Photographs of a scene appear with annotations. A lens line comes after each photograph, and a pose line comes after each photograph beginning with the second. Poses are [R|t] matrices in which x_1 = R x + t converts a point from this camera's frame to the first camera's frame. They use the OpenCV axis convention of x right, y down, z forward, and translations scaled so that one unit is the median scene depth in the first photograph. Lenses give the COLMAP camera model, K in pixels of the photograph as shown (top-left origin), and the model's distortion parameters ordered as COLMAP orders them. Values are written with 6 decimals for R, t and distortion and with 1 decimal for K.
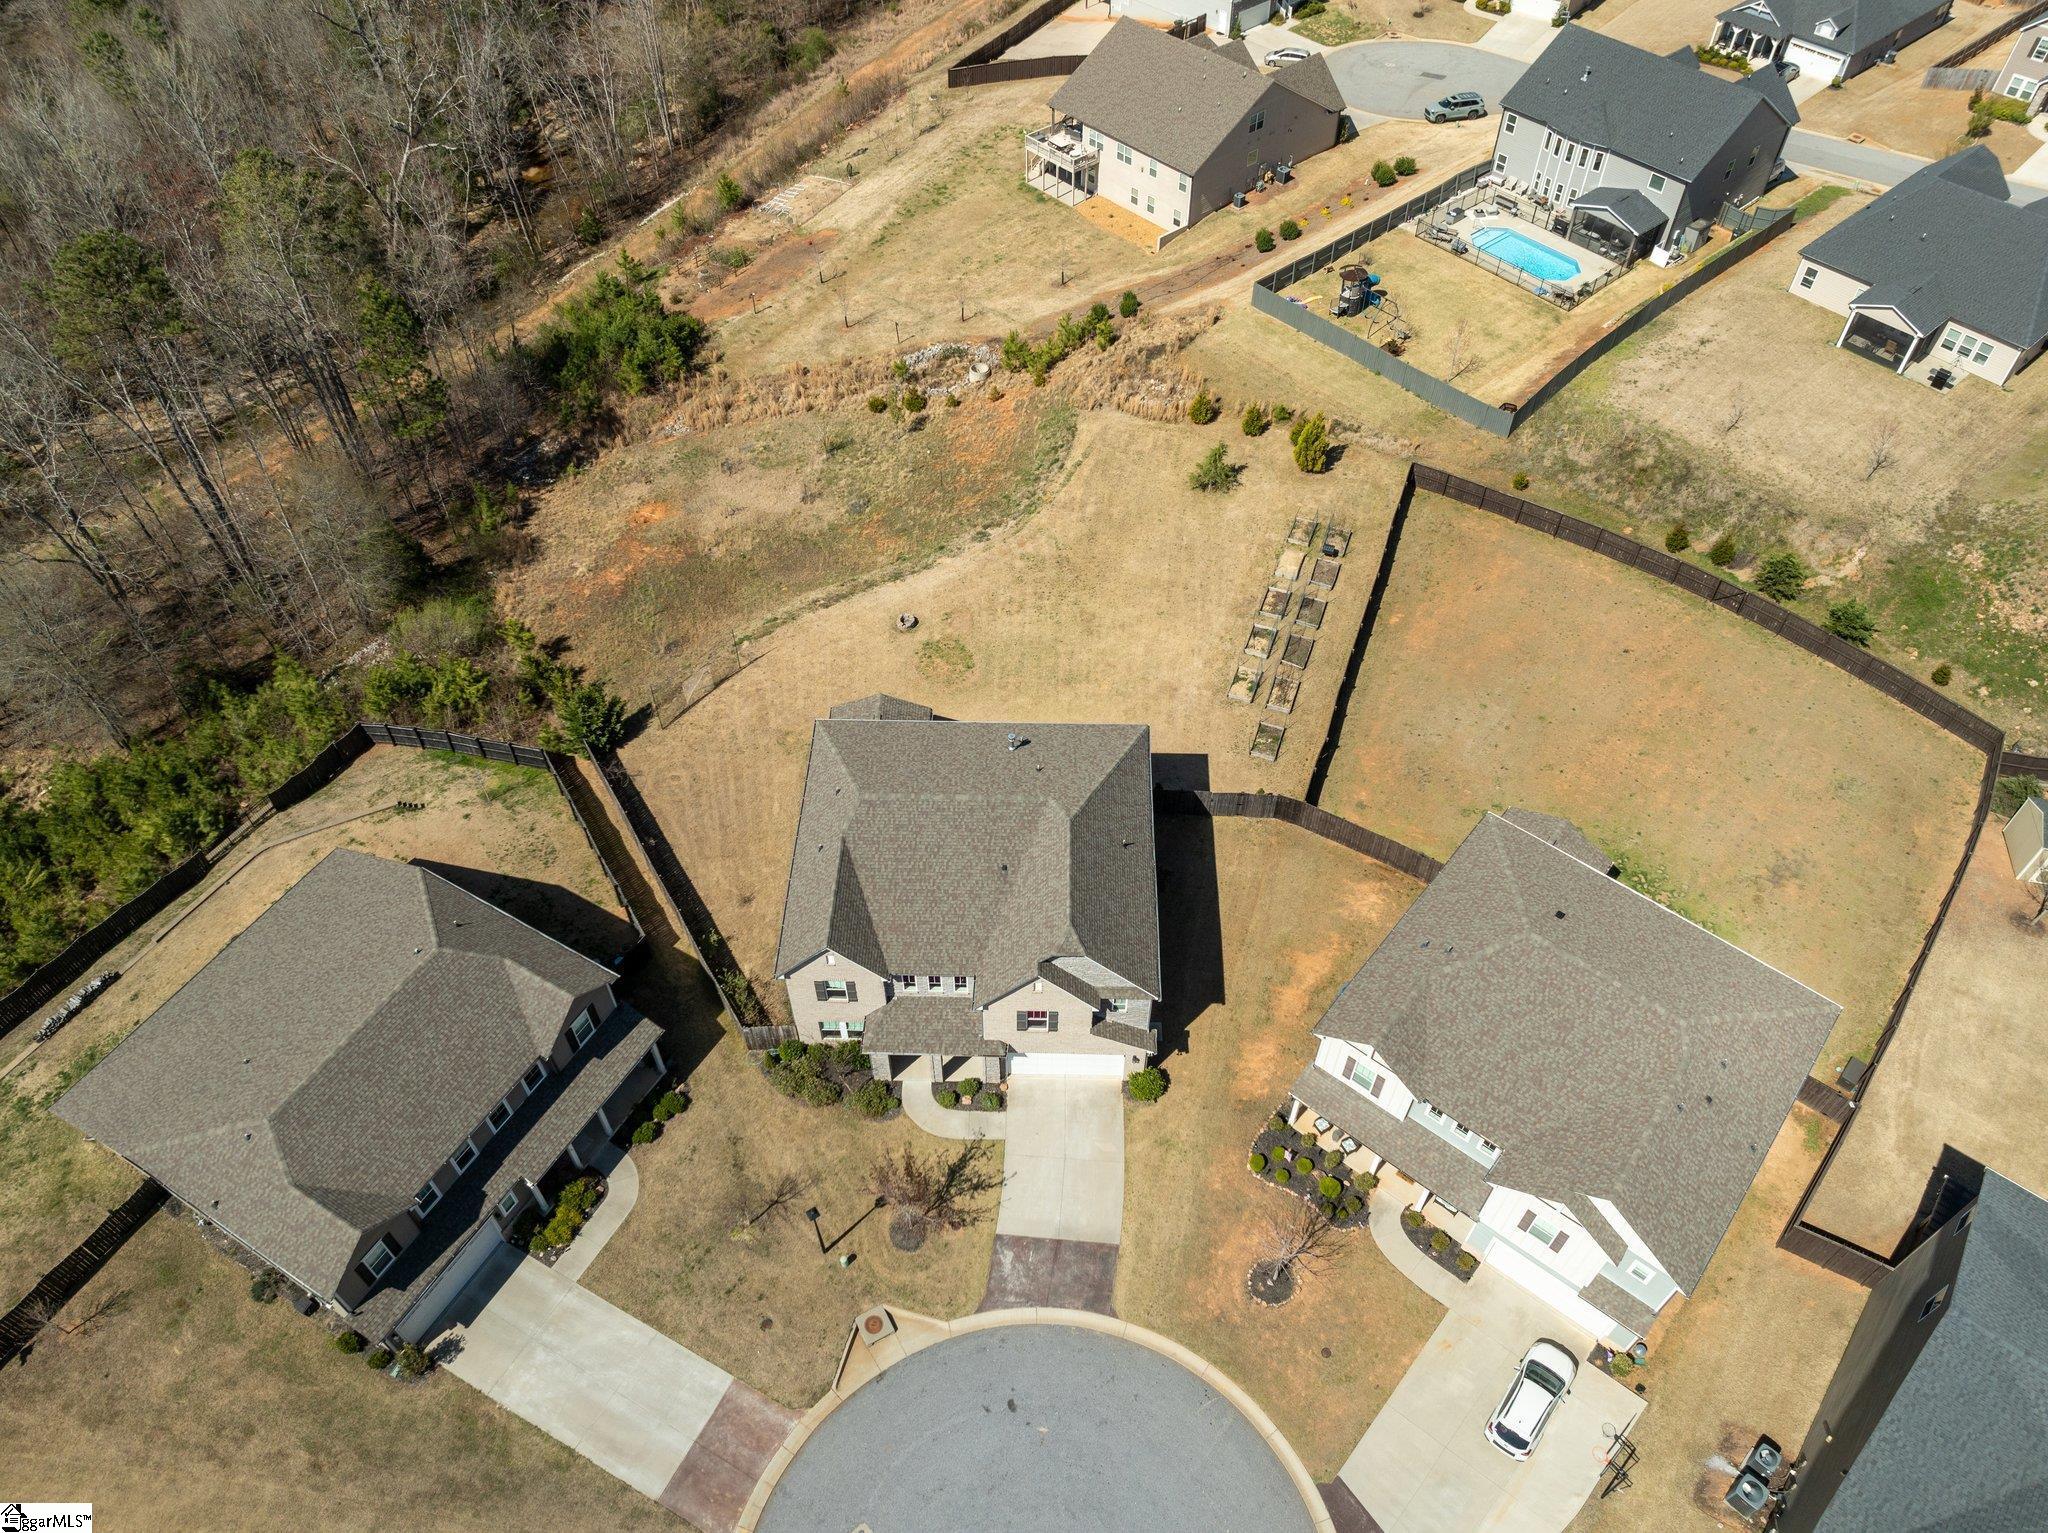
lens RADIAL K [[1450.0, 0, 1026.0], [0, 1450.0, 711.8], [0, 0, 1]] dist [-0.051029, 0.020000]
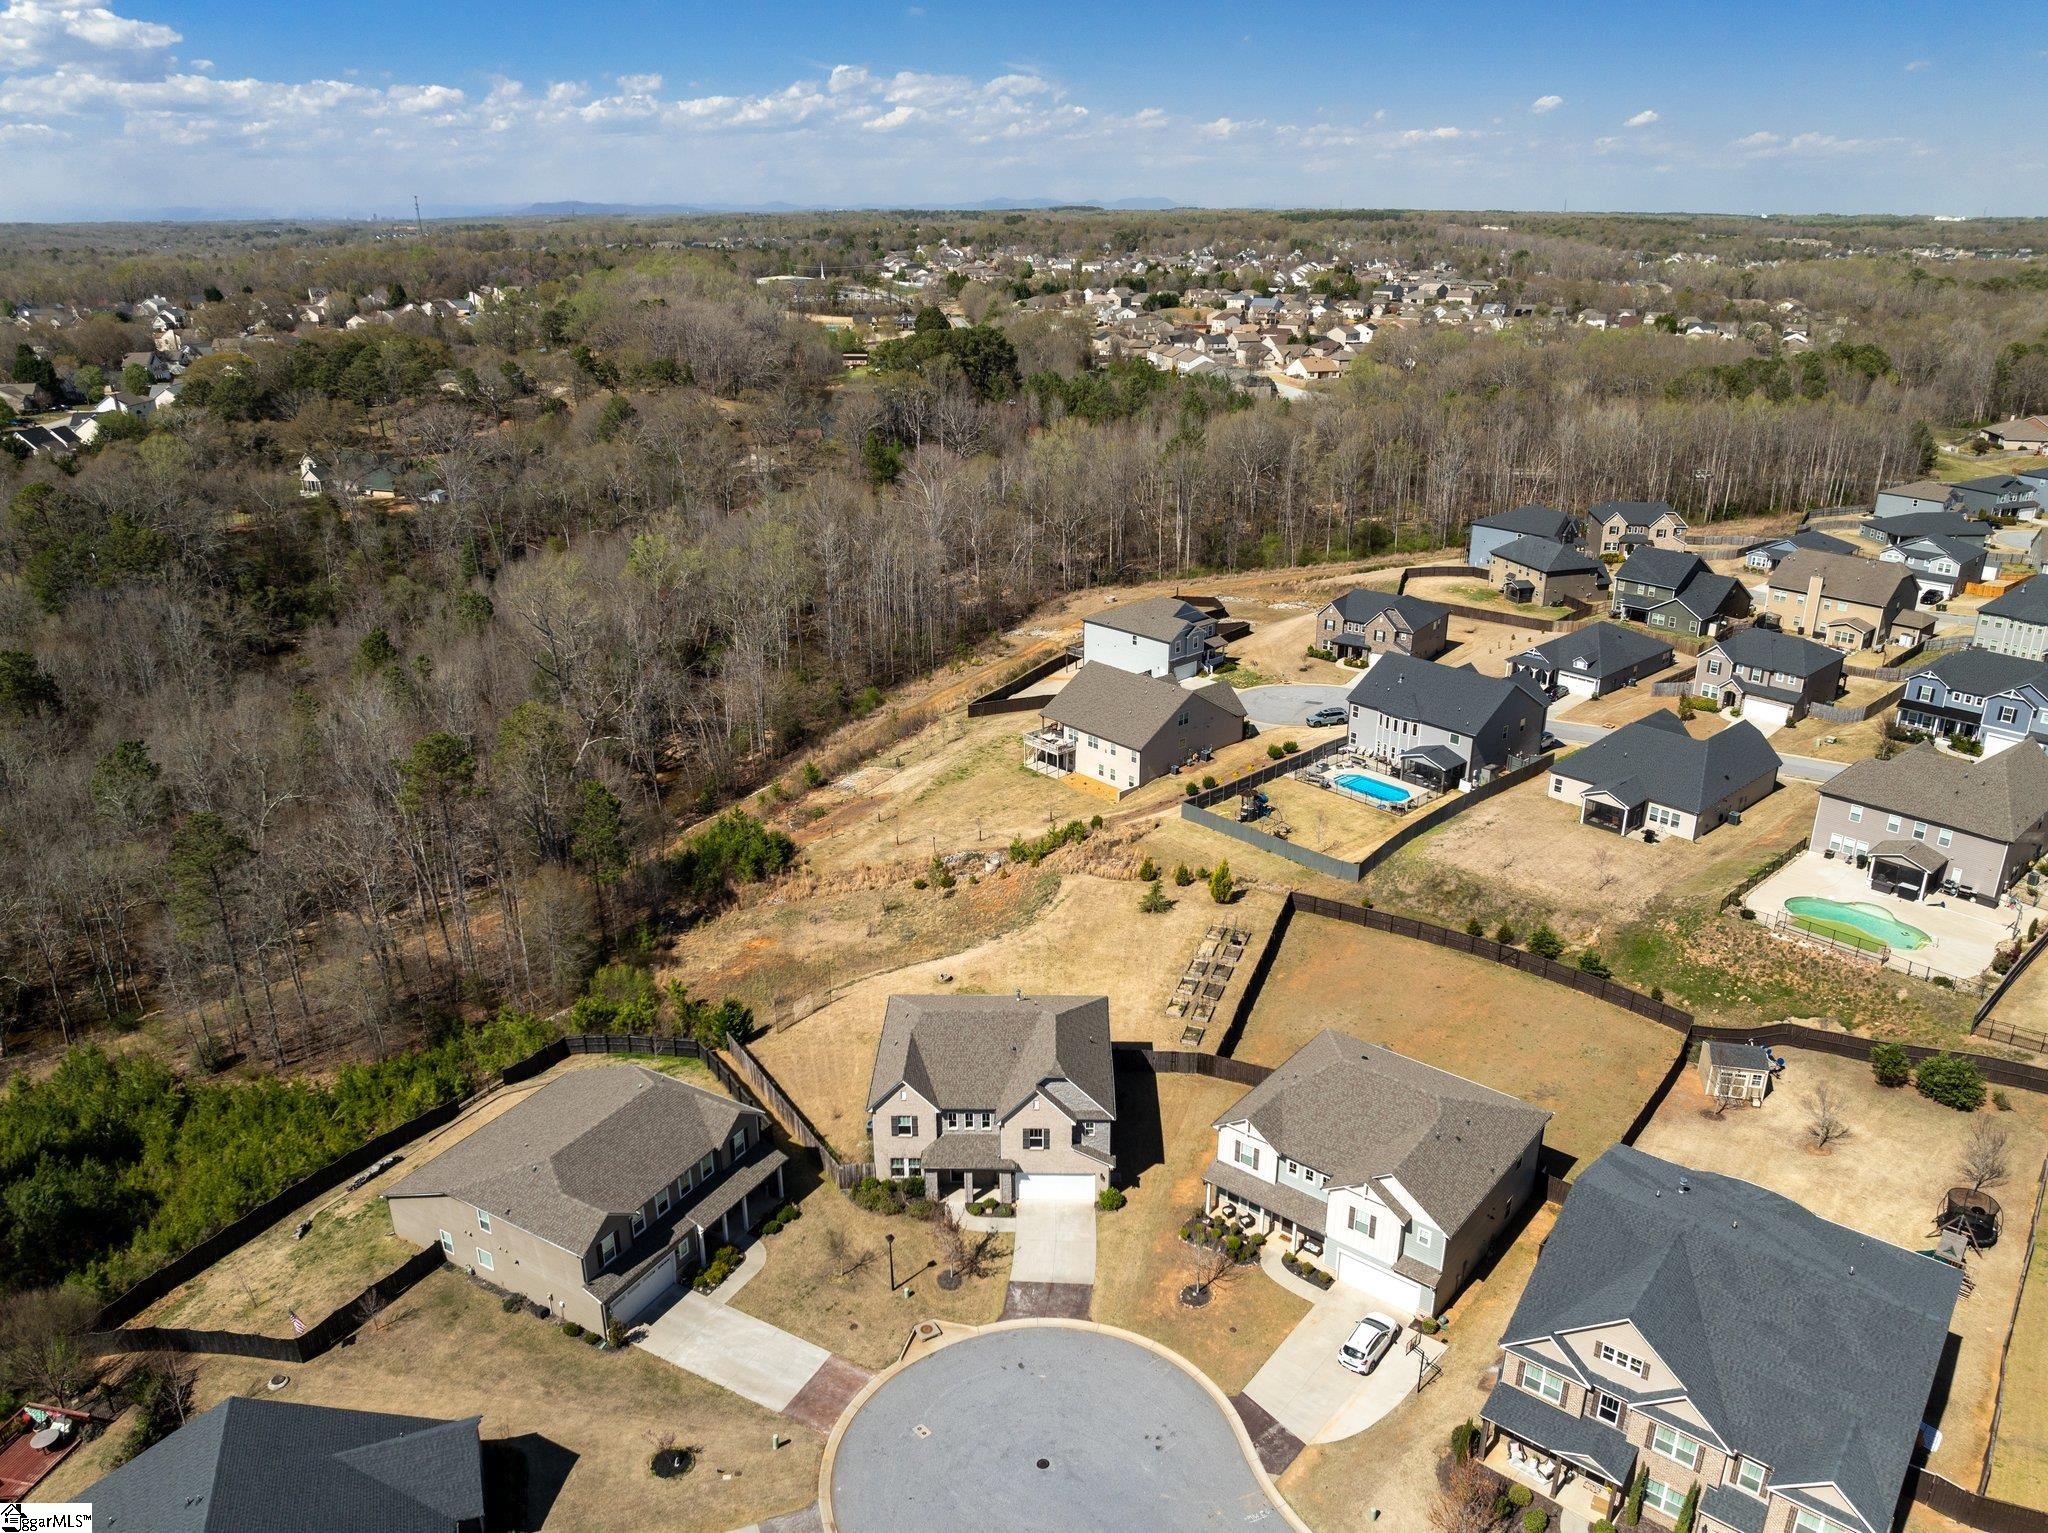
lens RADIAL K [[1450.0, 0, 1026.0], [0, 1450.0, 711.8], [0, 0, 1]] dist [-0.051029, 0.020000]
pose [[0.999973, -0.006907, 0.002694, -0.002749], [0.007356, 0.879089, -0.476602, 0.386865], [0.000924, 0.476608, 0.879115, -0.398090]]
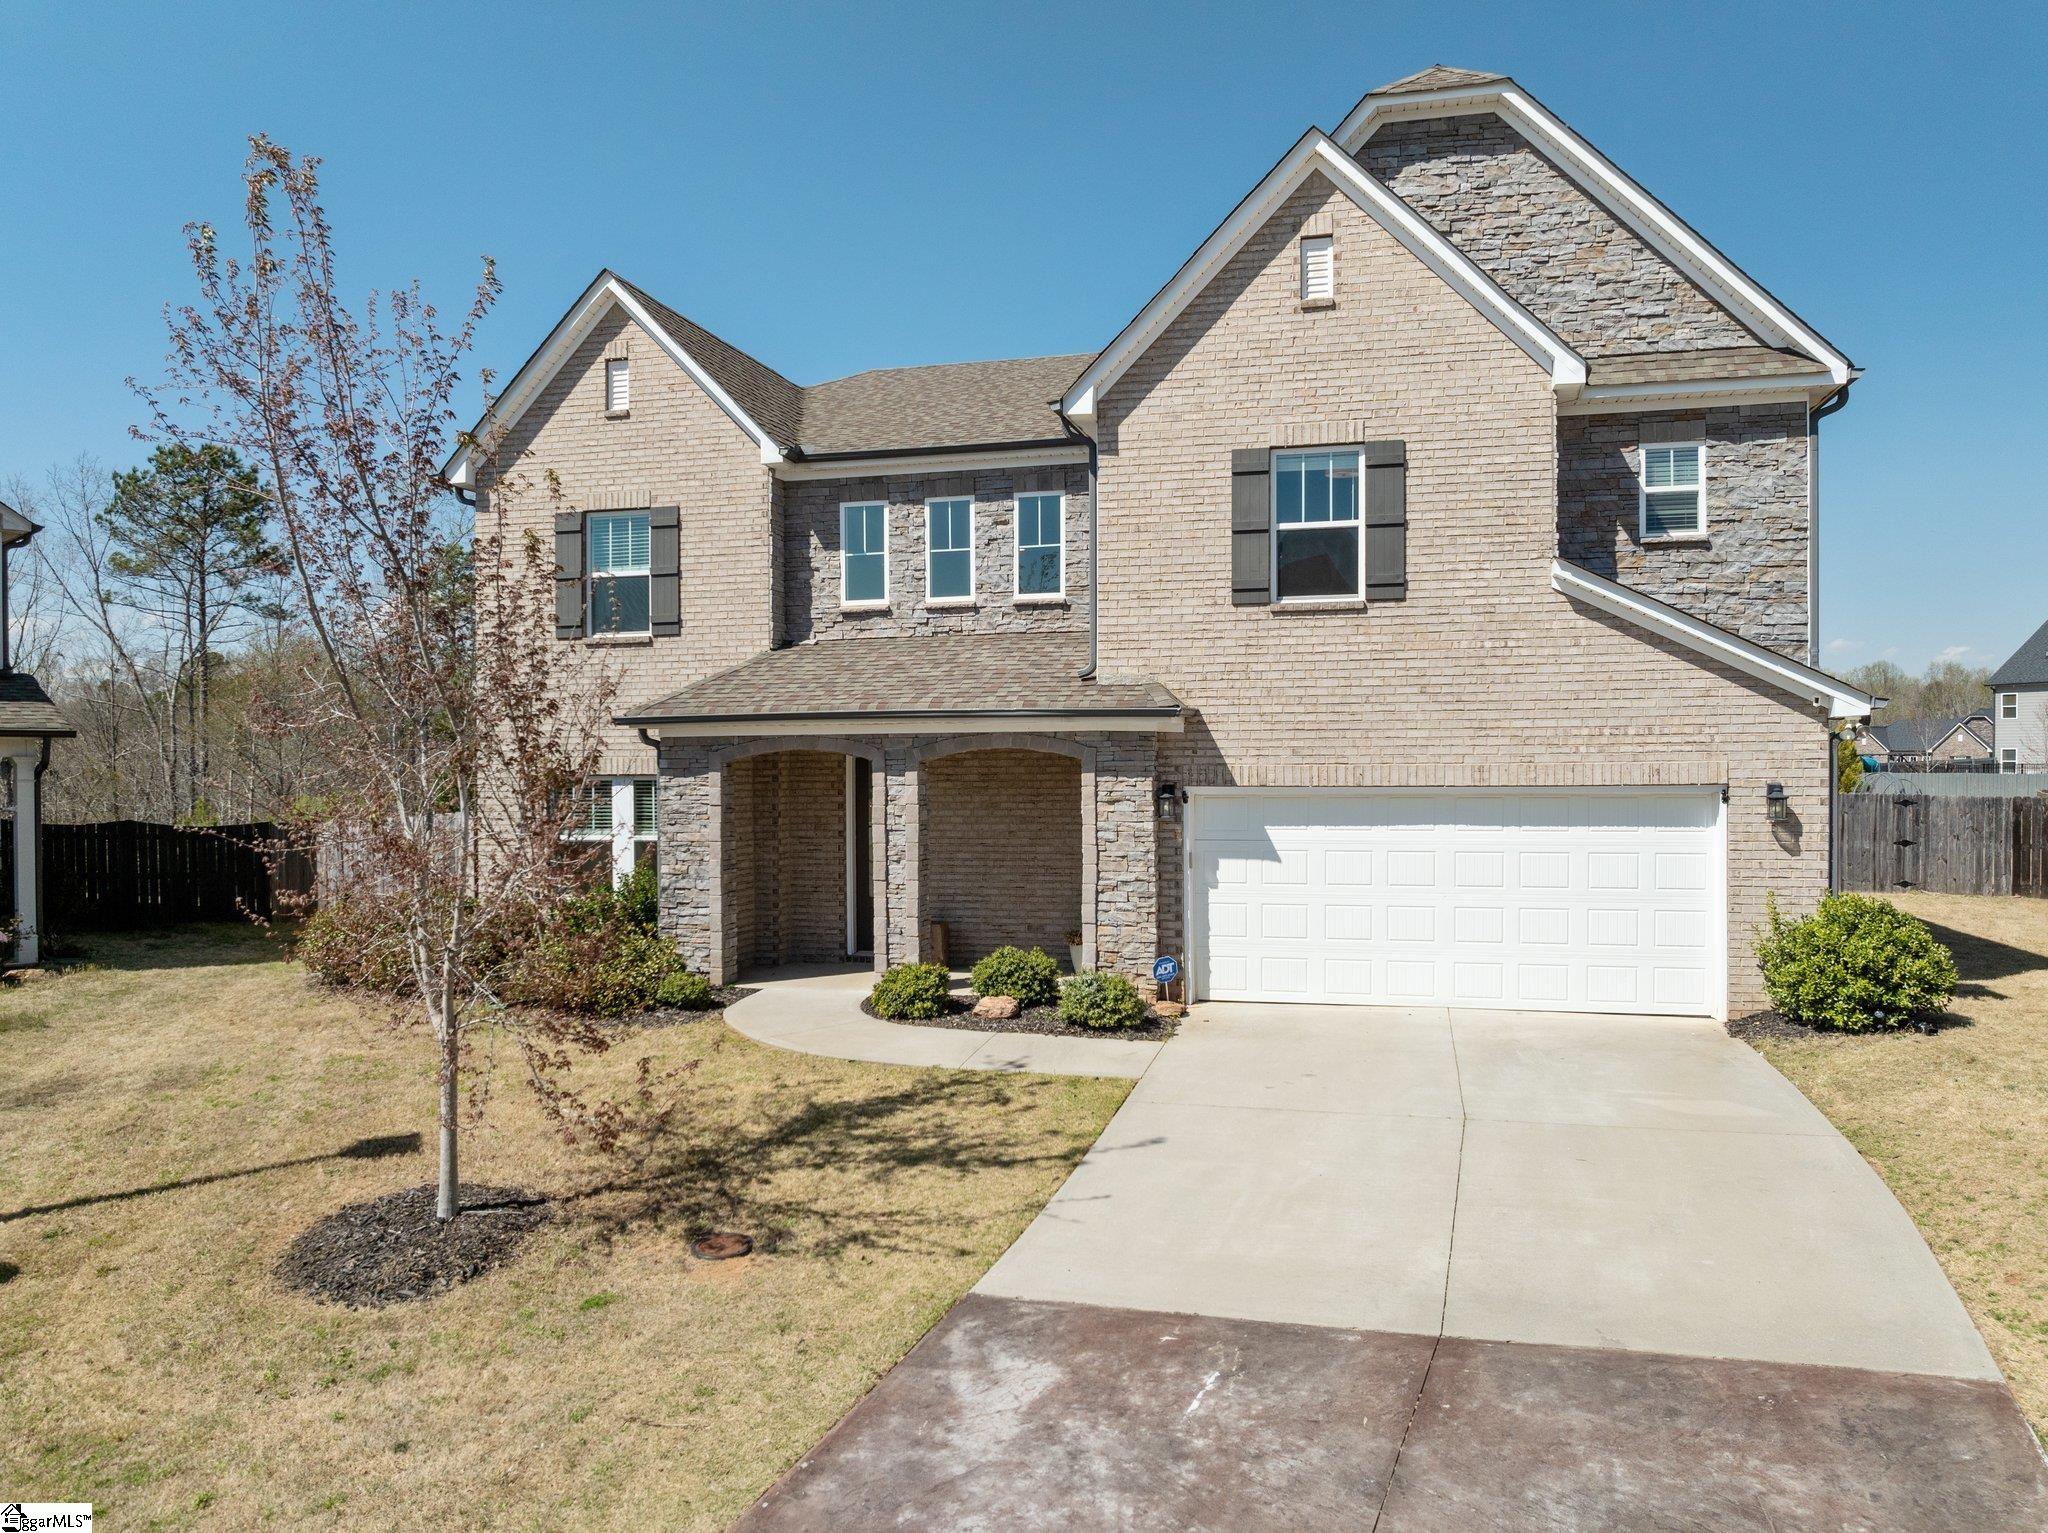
lens RADIAL K [[1450.0, 0, 1024.0], [0, 1450.0, 766.5], [0, 0, 1]] dist [-0.042509, -0.001677]
pose [[0.973767, 0.002783, -0.227530, 0.010838], [-0.167127, 0.687338, -0.706849, 0.296939], [0.154423, 0.726333, 0.669772, 0.611950]]
